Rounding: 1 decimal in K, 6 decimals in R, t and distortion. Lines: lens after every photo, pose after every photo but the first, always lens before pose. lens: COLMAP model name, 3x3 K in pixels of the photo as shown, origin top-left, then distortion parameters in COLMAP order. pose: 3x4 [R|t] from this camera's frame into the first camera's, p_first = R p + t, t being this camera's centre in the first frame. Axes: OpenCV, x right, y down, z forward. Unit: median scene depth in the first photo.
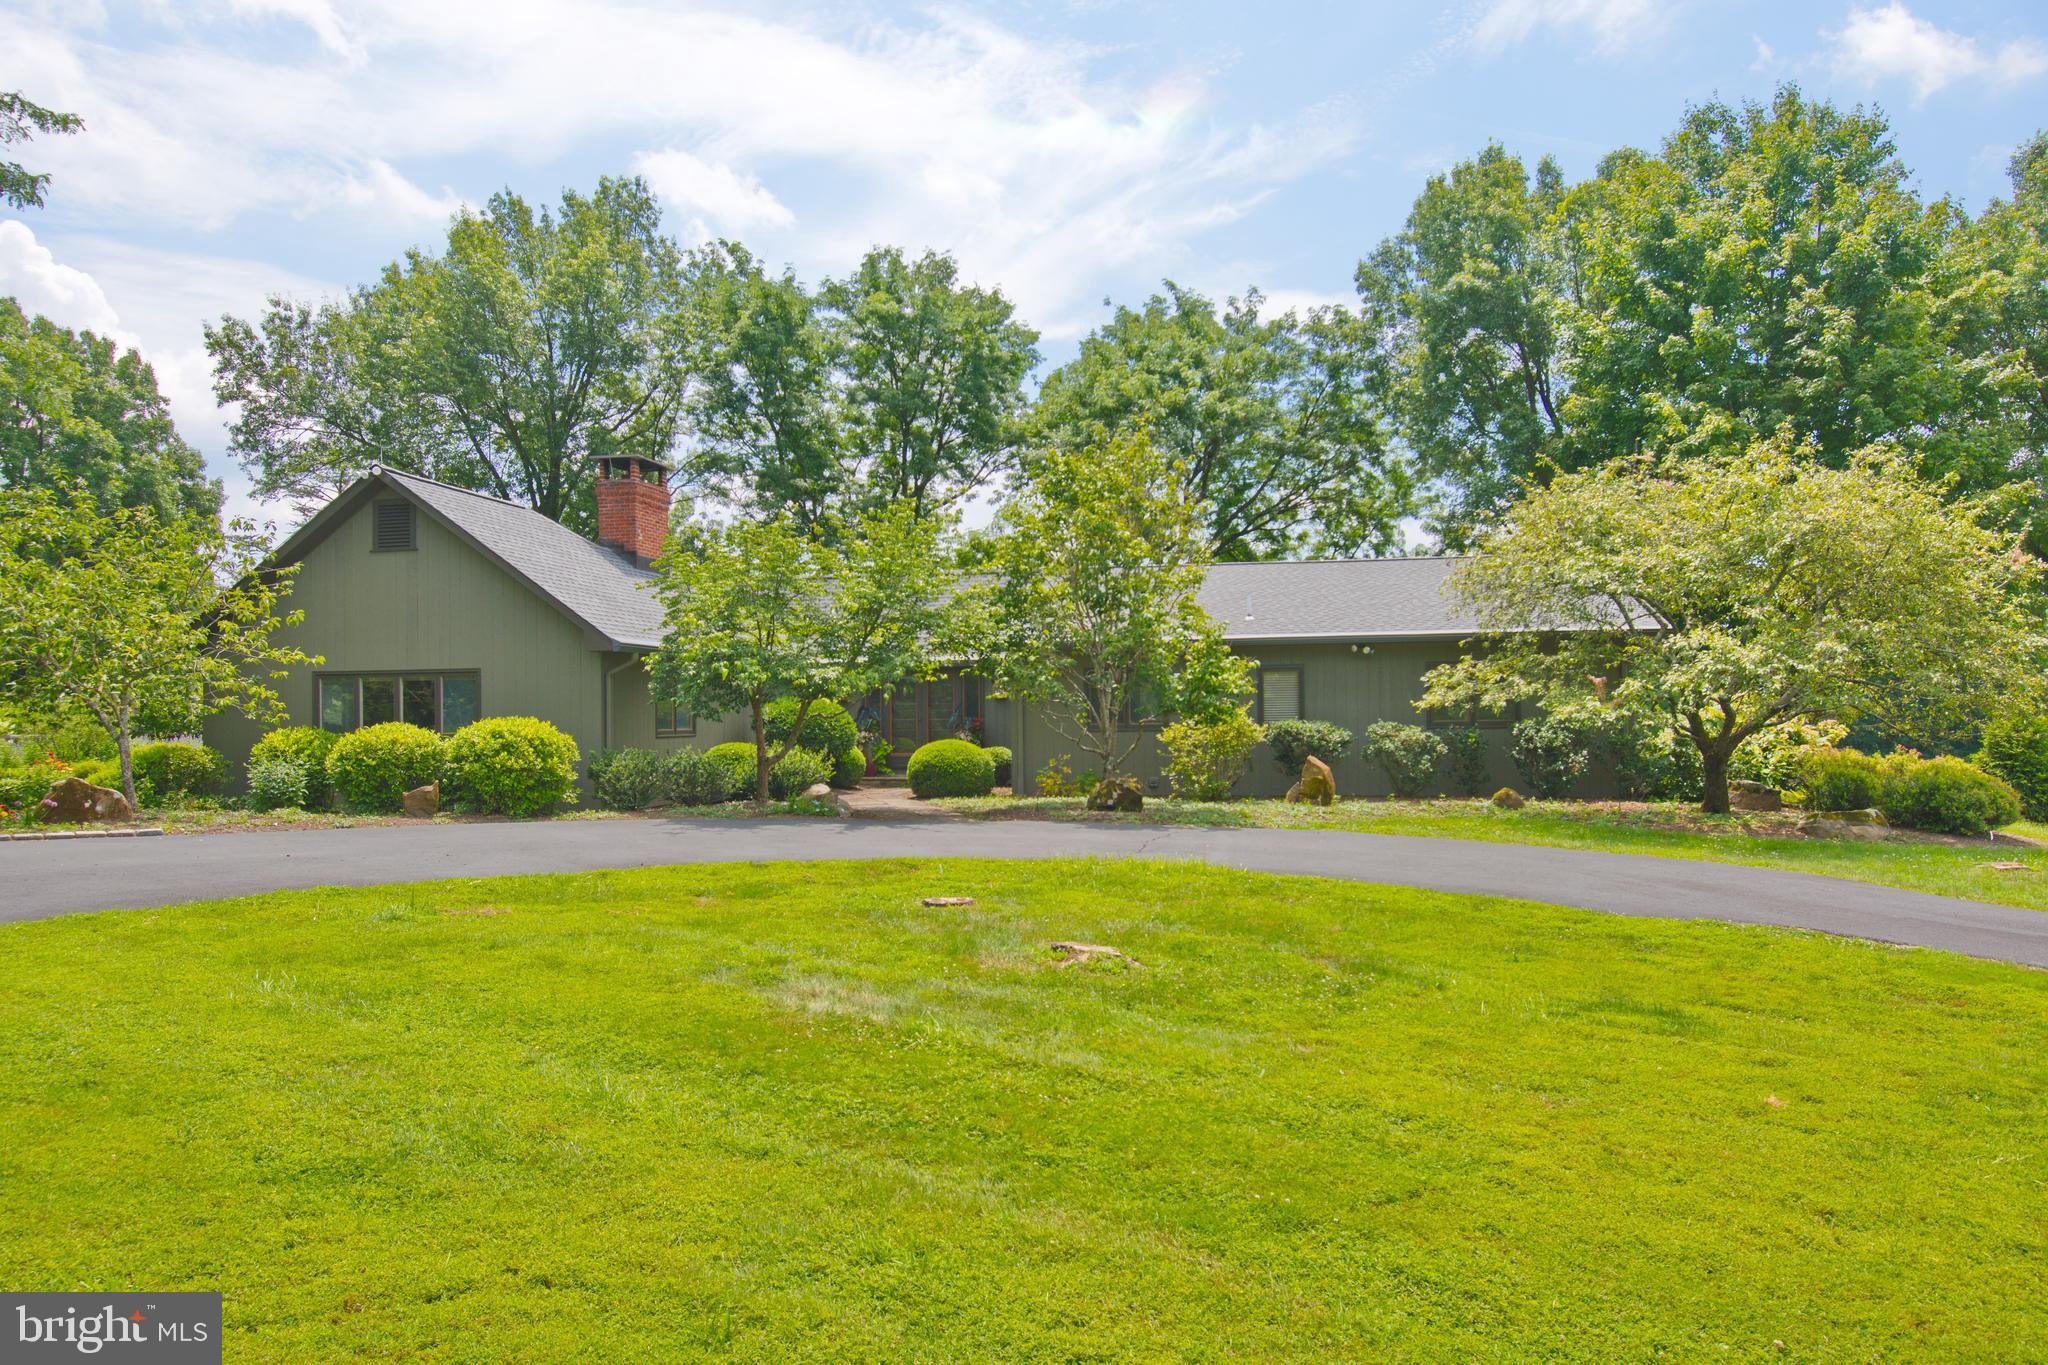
lens RADIAL K [[1392.0, 0, 1028.1], [0, 1392.0, 689.1], [0, 0, 1]] dist [0.041347, -0.047203]
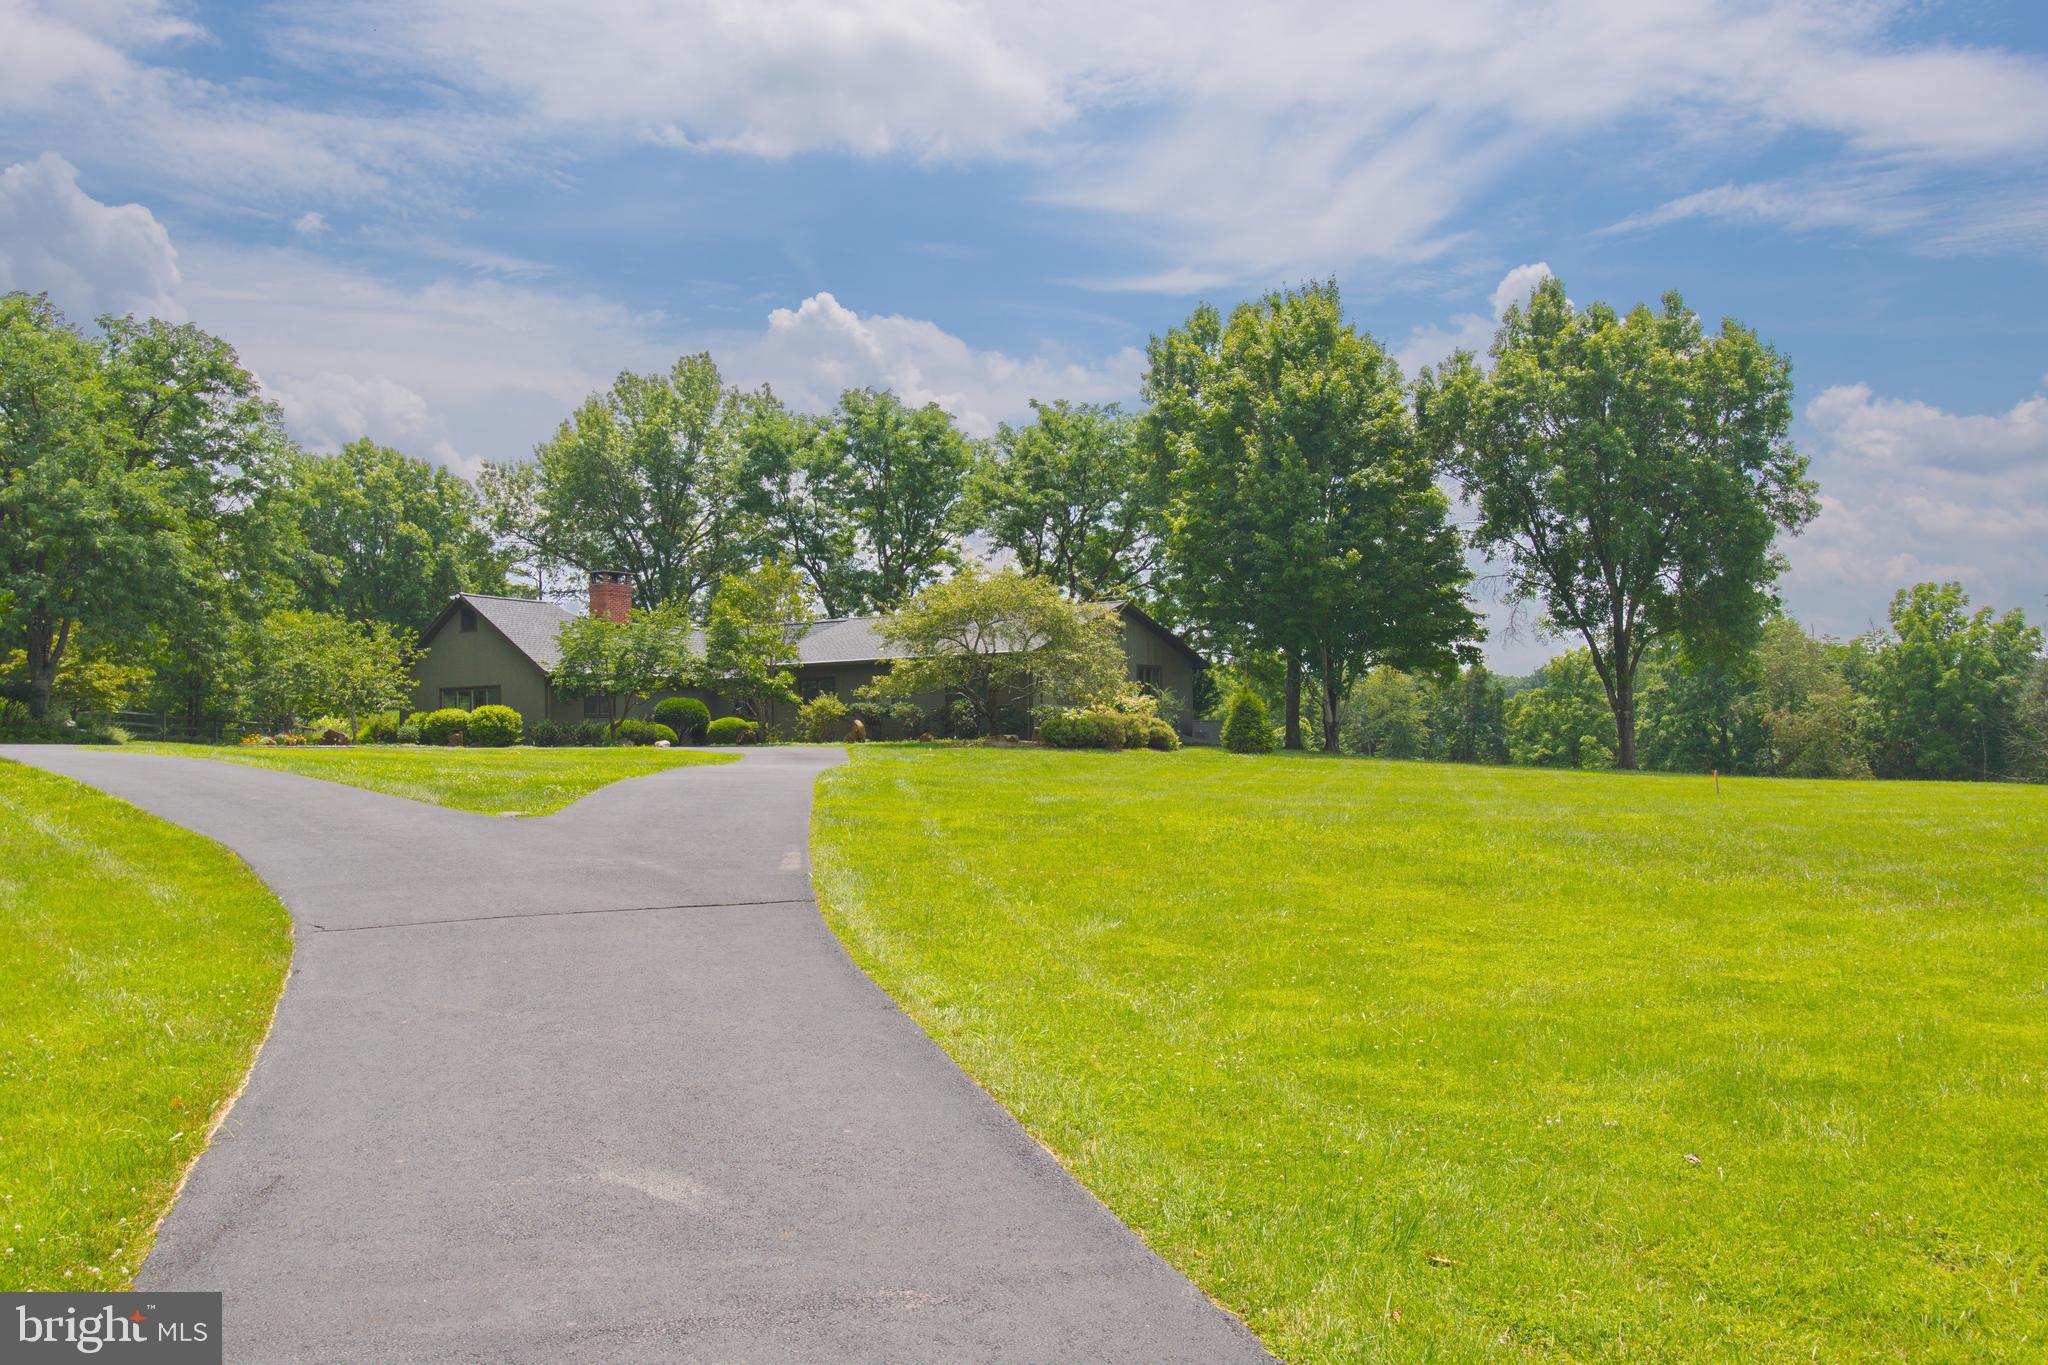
lens RADIAL K [[1839.4, 0, 1015.0], [0, 1839.4, 687.9], [0, 0, 1]] dist [0.104652, -0.168394]
pose [[0.940471, -0.013400, -0.339611, 1.466318], [0.011173, 0.999901, -0.008512, 0.027039], [0.339691, 0.004210, 0.940528, -1.577469]]
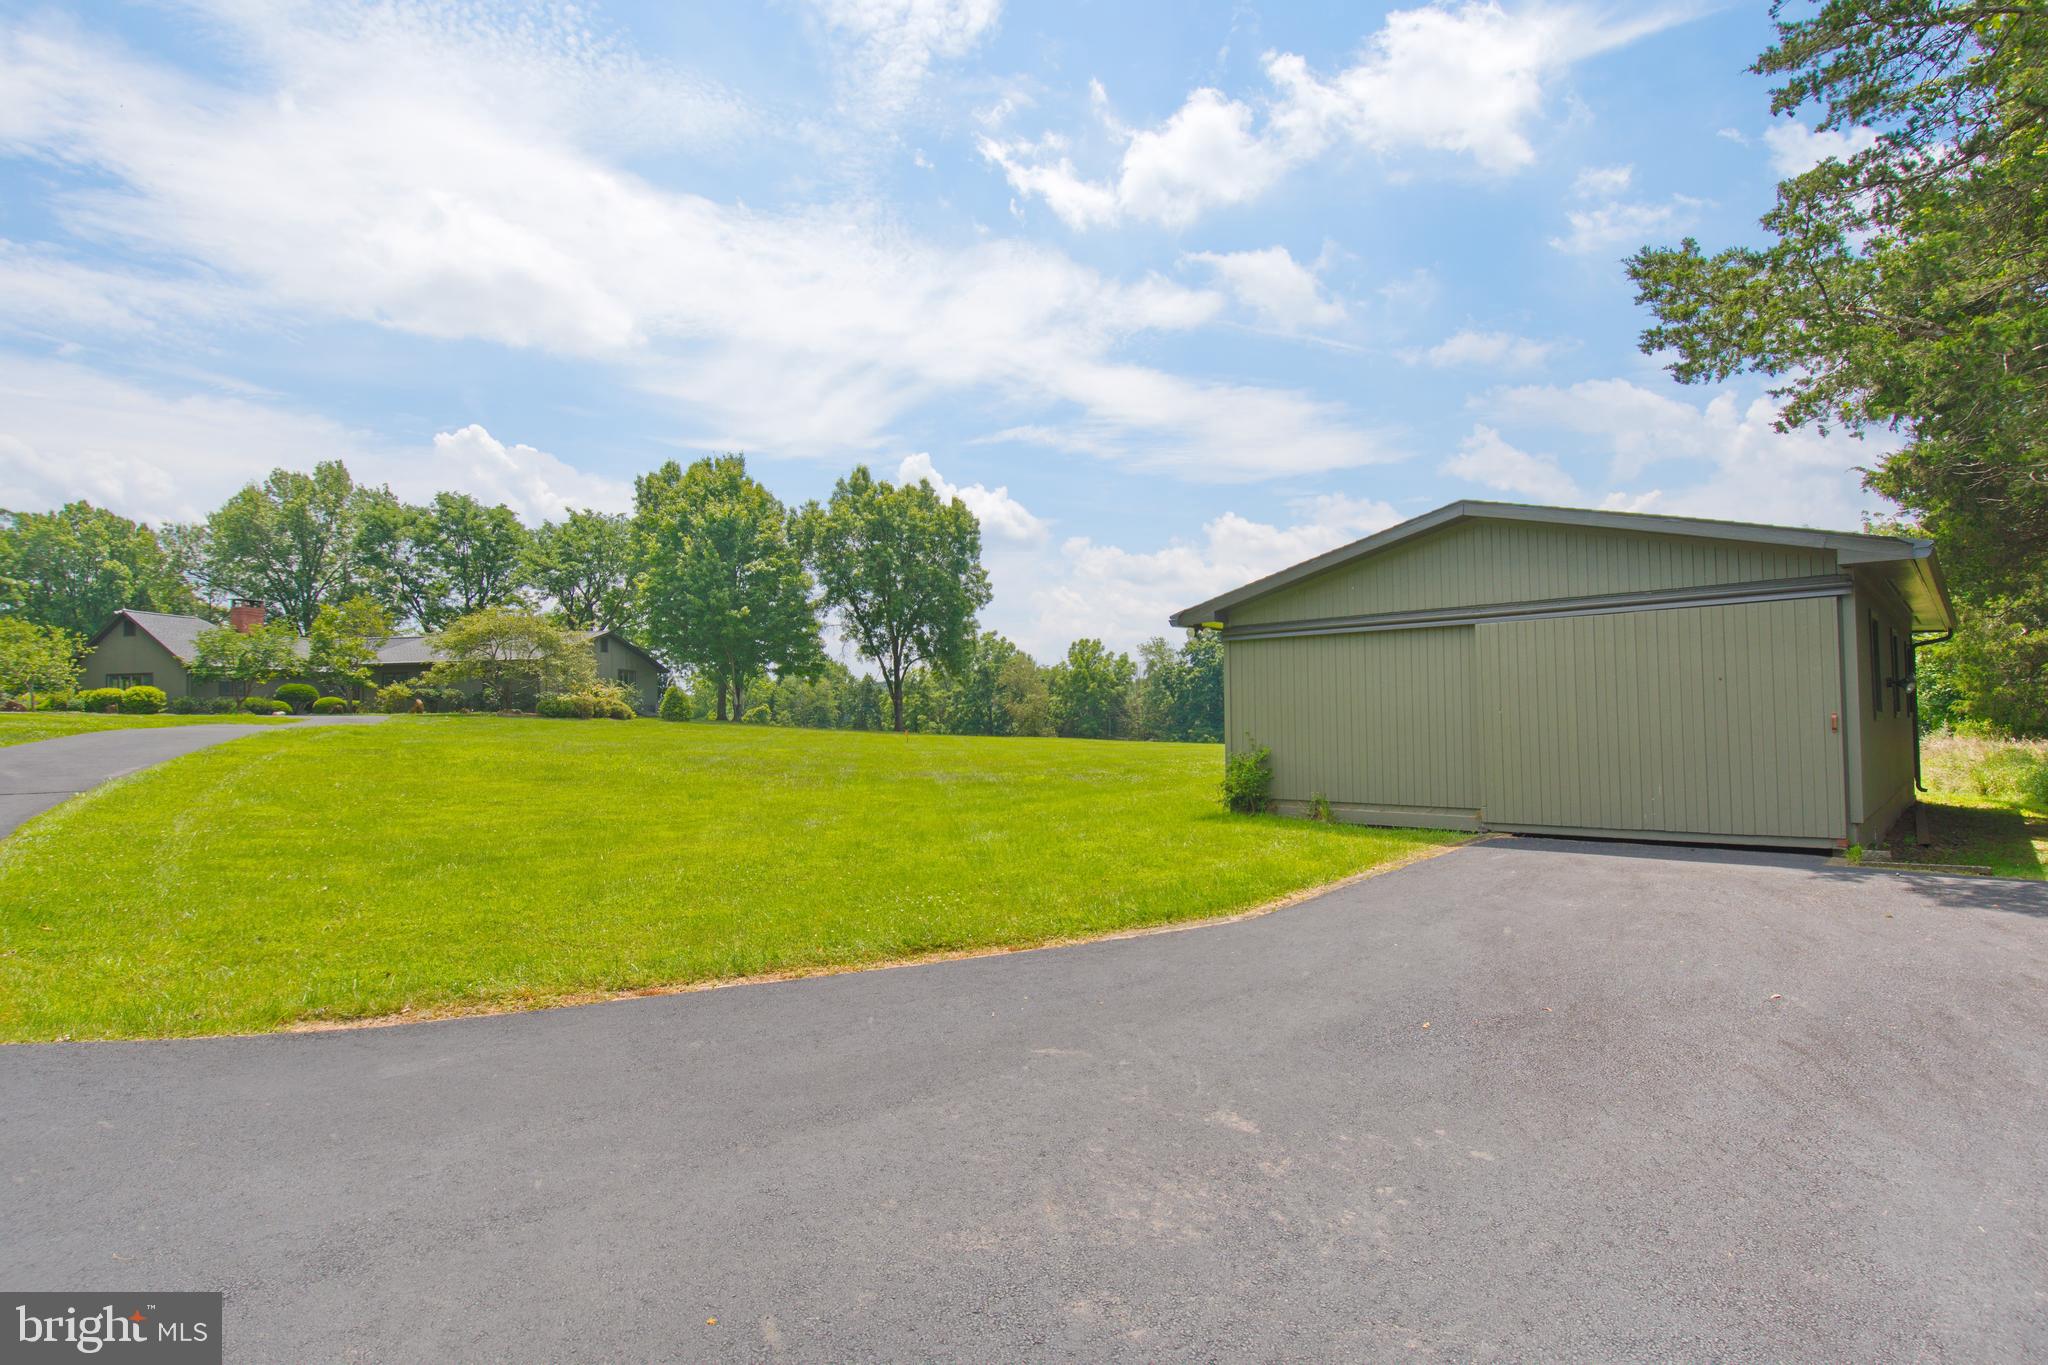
lens RADIAL K [[1061.3, 0, 1031.2], [0, 1061.3, 682.8], [0, 0, 1]] dist [0.043184, -0.044960]
pose [[0.999932, 0.004074, 0.010932, 1.748201], [-0.003931, 0.999907, -0.013031, 0.037164], [-0.010984, 0.012987, 0.999855, -1.623486]]
